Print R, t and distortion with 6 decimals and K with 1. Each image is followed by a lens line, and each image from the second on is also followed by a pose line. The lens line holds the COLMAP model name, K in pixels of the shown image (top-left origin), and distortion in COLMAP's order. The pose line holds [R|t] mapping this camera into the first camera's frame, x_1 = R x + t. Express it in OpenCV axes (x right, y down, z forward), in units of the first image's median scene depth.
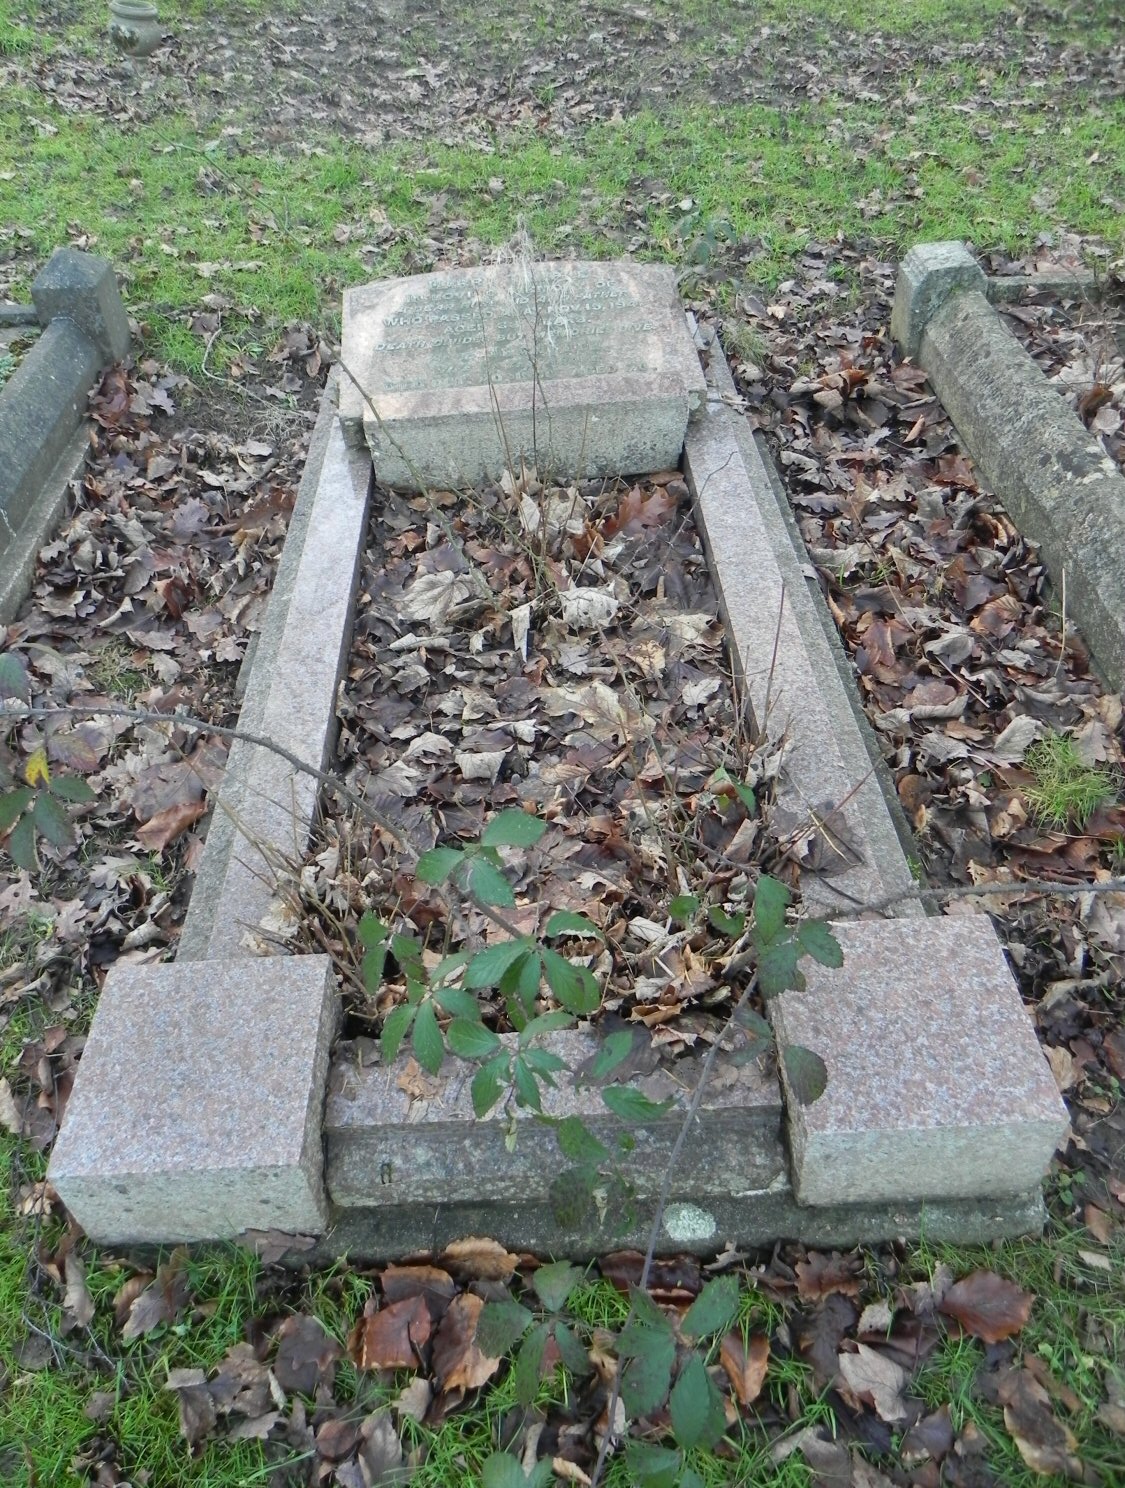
lens RADIAL K [[1092.0, 0, 562.5], [0, 1092.0, 744.0], [0, 0, 1]] dist [-0.000121, 0.000775]
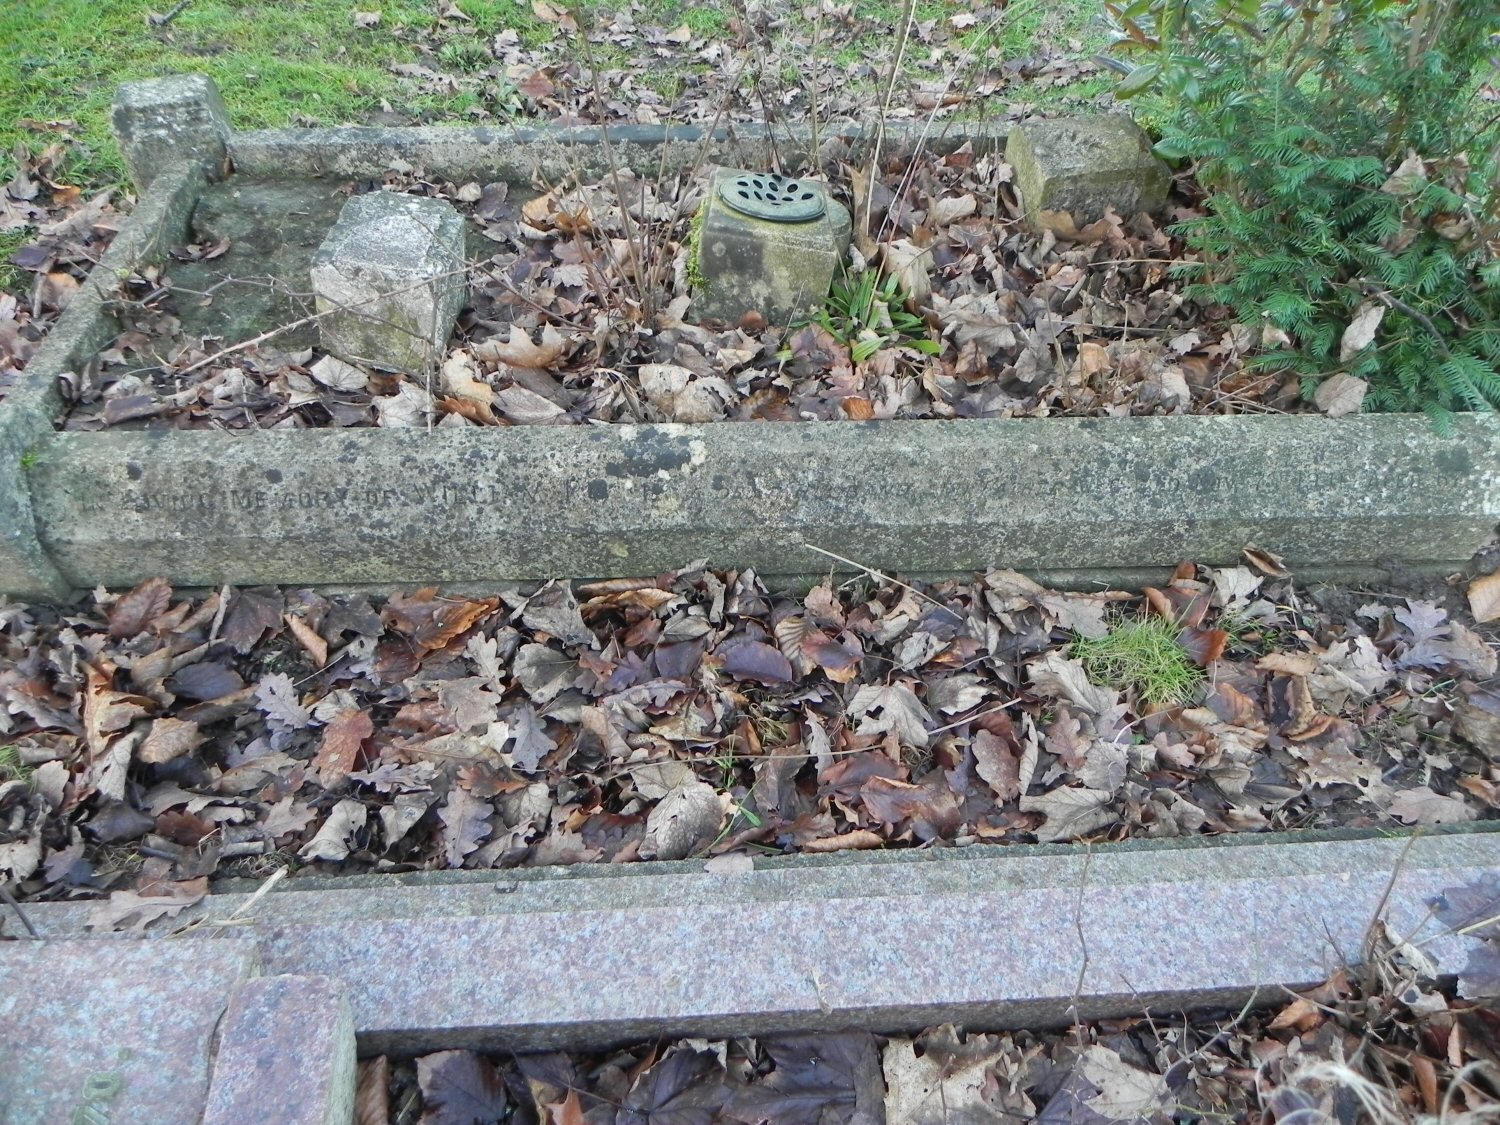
lens RADIAL K [[1146.3, 0, 750.0], [0, 1146.3, 562.5], [0, 0, 1]] dist [-0.009614, -0.001510]
pose [[0.004414, -0.703246, 0.710933, -0.052979], [0.700870, 0.509276, 0.499419, -0.309498], [-0.713275, 0.496067, 0.495132, 0.357975]]
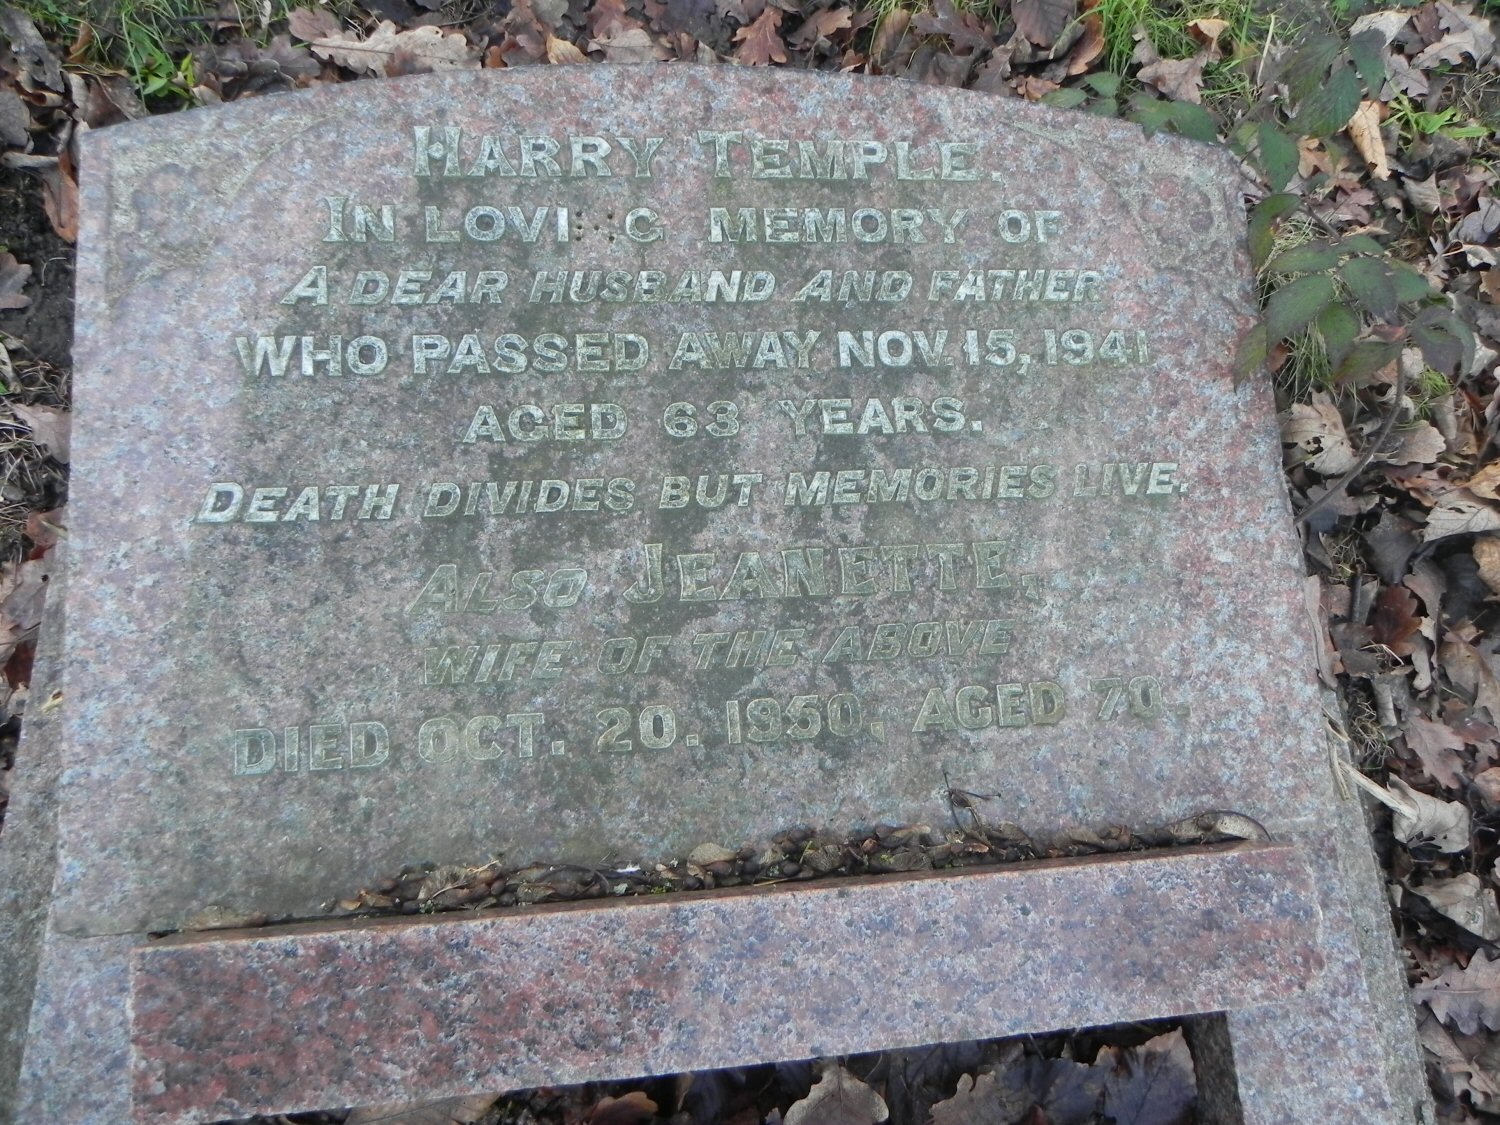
lens RADIAL K [[1146.3, 0, 750.0], [0, 1146.3, 562.5], [0, 0, 1]] dist [-0.009614, -0.001510]
pose [[0.986133, 0.066542, 0.152035, -0.057054], [-0.124449, 0.902563, 0.412179, -0.321246], [-0.109794, -0.425384, 0.898328, 0.476923]]
